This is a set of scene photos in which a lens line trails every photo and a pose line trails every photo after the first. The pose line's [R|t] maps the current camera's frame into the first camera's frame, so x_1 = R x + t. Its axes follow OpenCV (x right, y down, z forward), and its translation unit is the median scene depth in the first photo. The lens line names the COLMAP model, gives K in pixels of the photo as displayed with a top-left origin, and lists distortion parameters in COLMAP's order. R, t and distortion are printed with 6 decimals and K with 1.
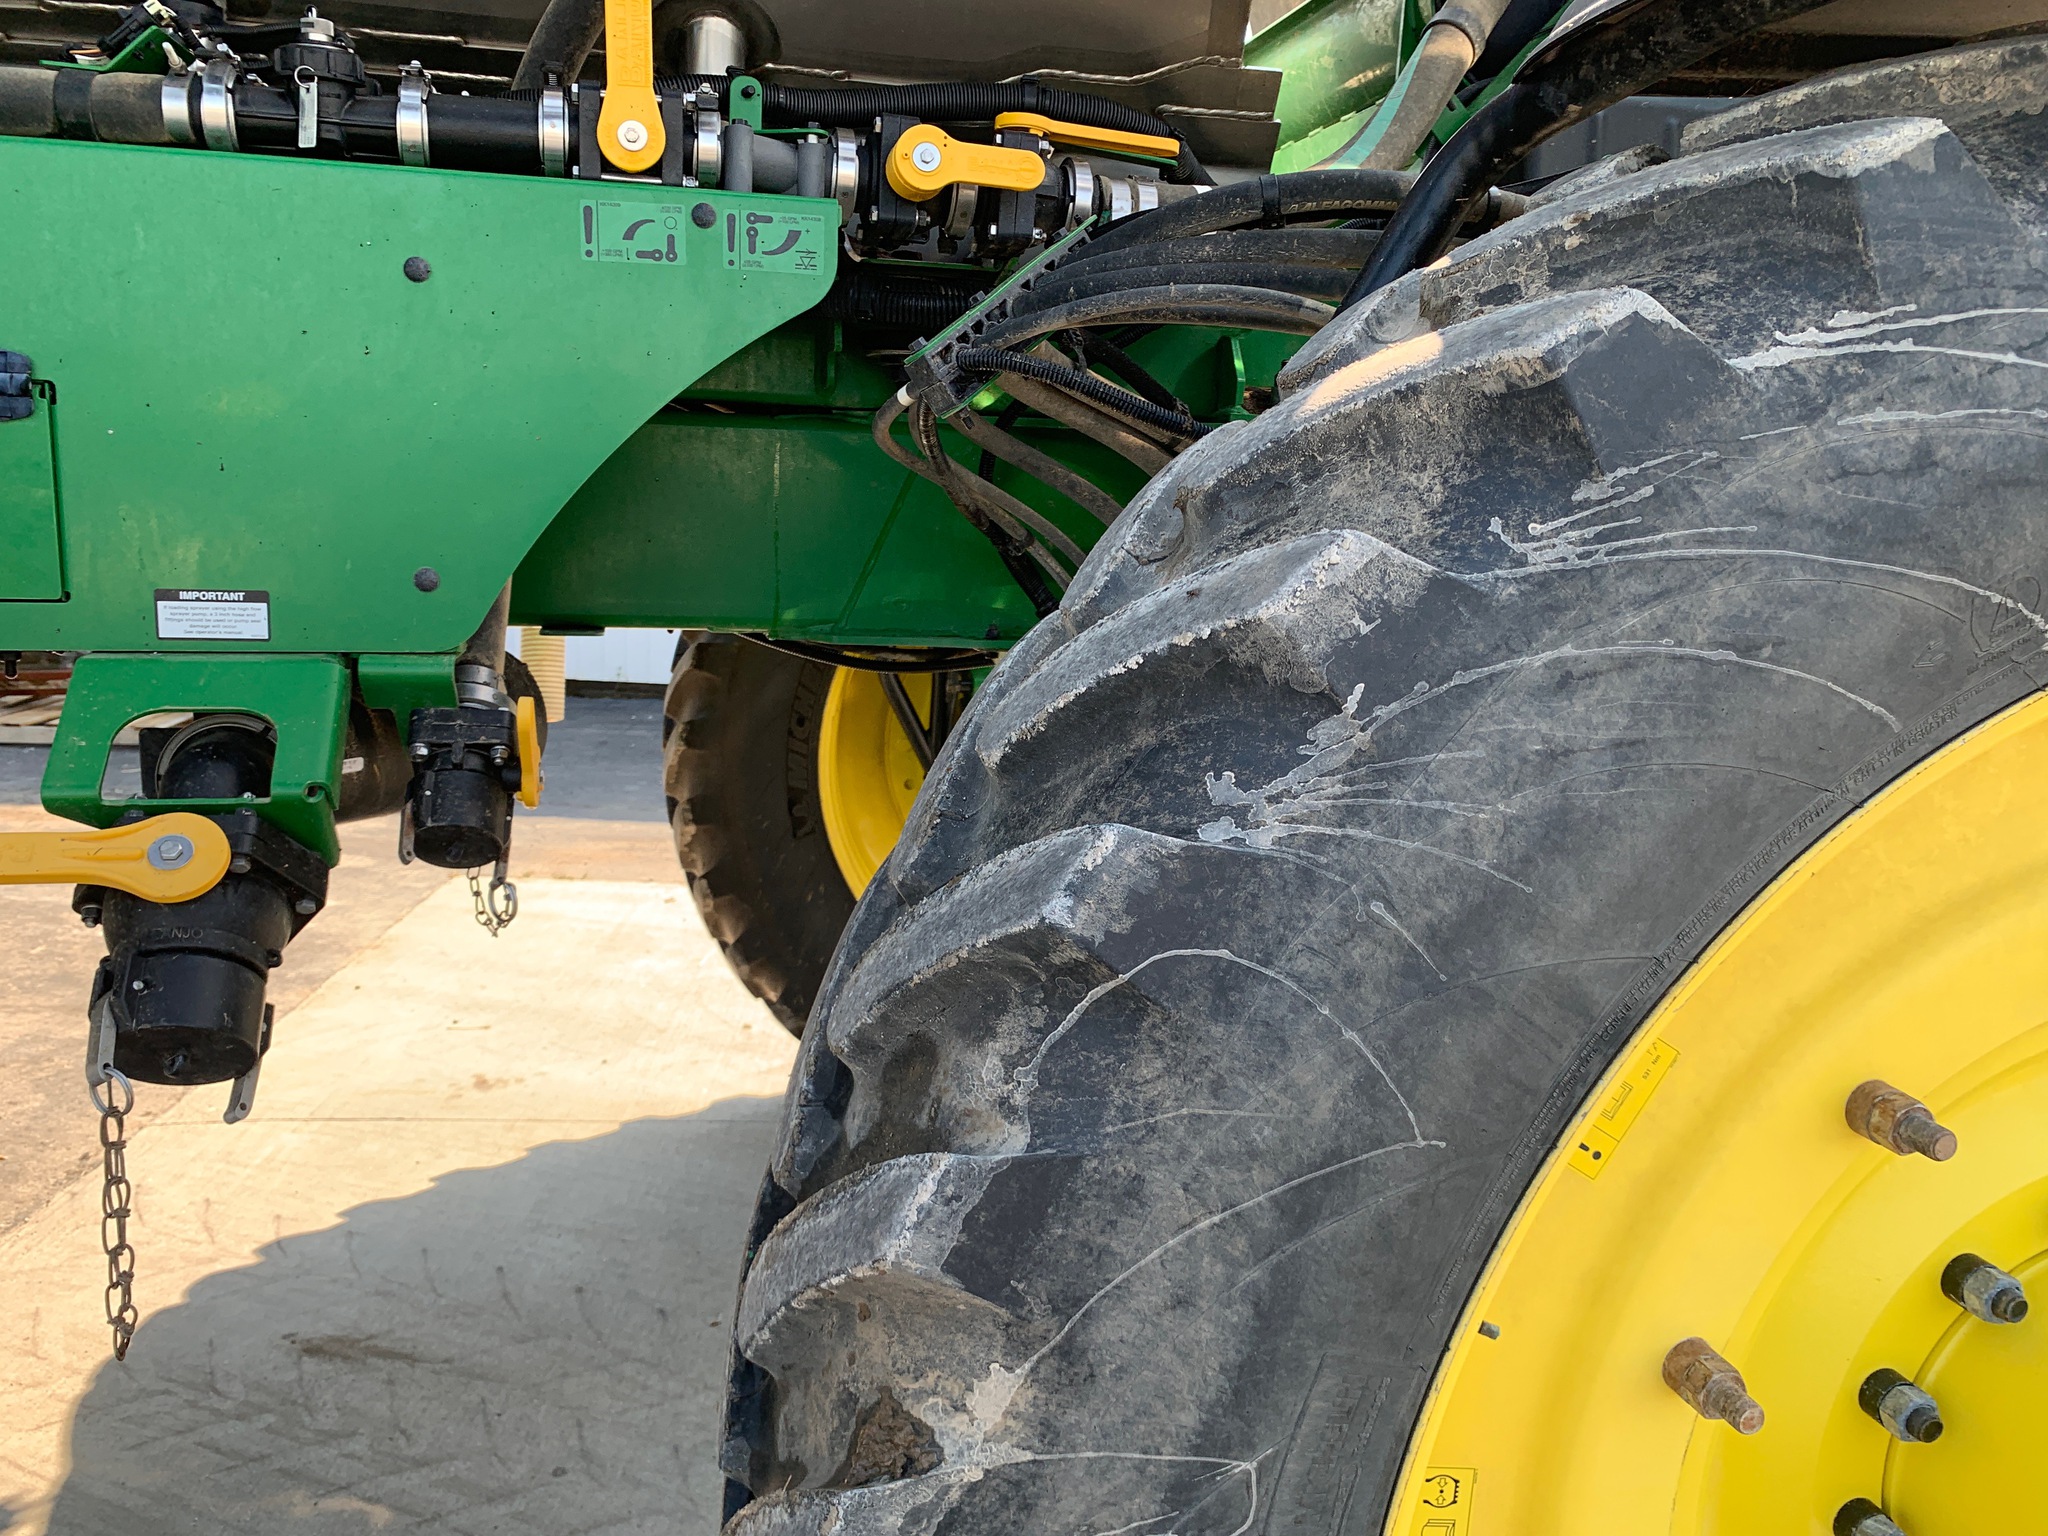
lens RADIAL K [[1562.5, 0, 1016.1], [0, 1562.5, 761.3], [0, 0, 1]] dist [0.011242, -0.004552]
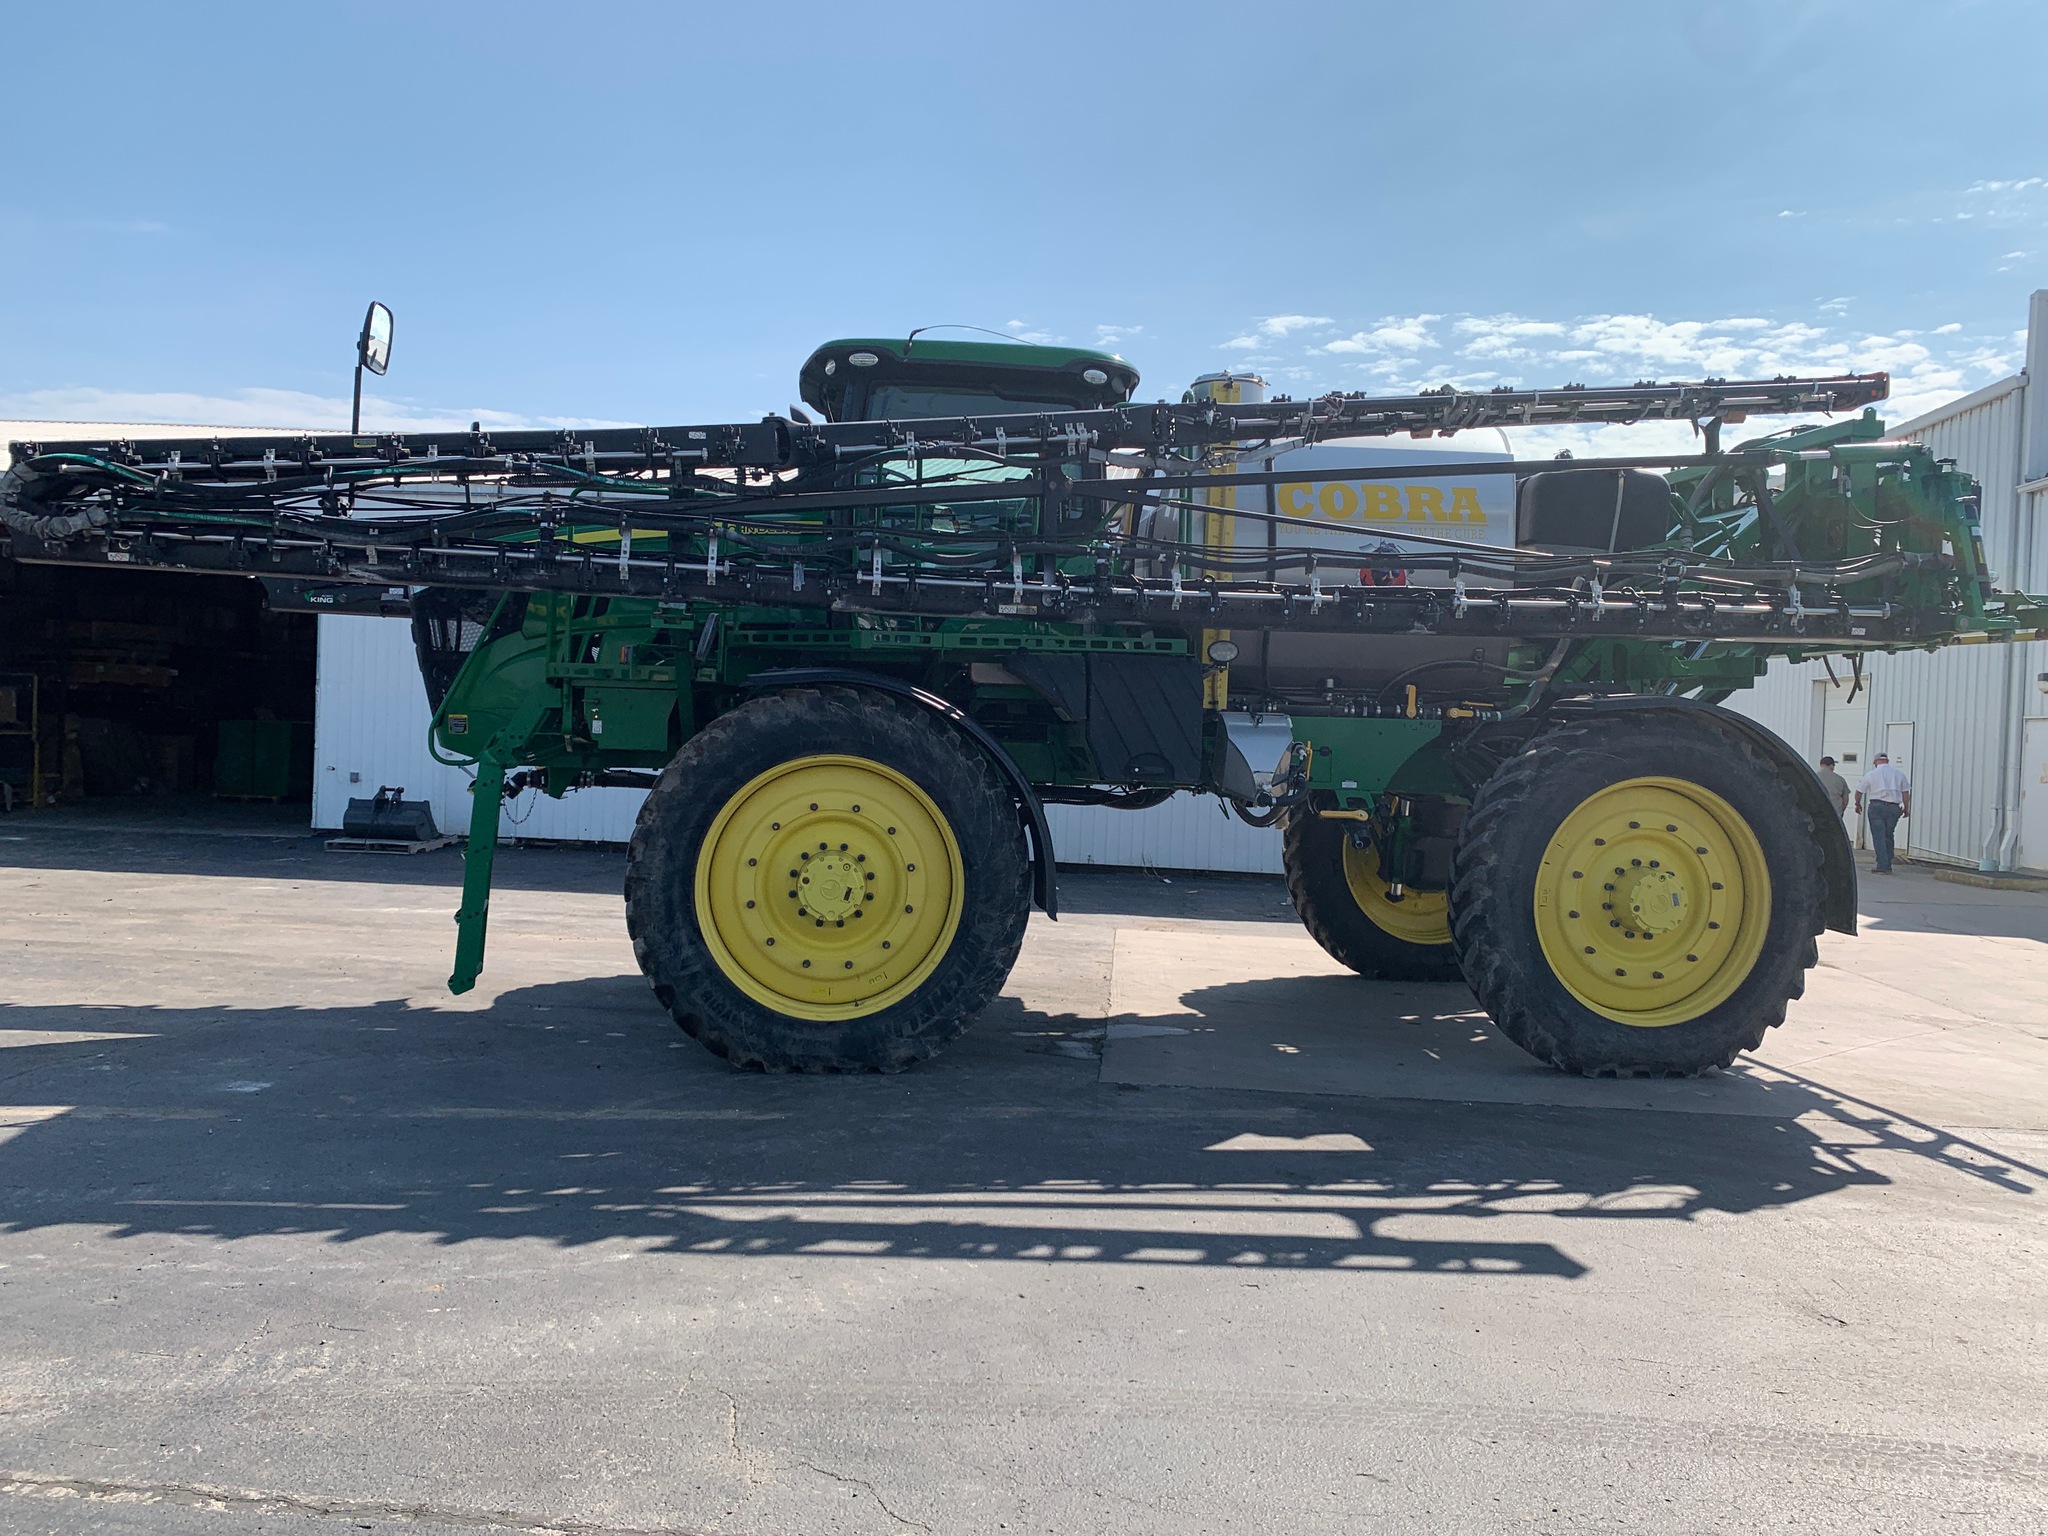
lens RADIAL K [[1586.2, 0, 1033.0], [0, 1586.2, 772.9], [0, 0, 1]] dist [0.069753, -0.093886]
pose [[0.995883, -0.002741, -0.090604, -1.961160], [-0.011759, 0.987191, -0.159109, 1.492648], [0.089880, 0.159520, 0.983095, -9.076002]]
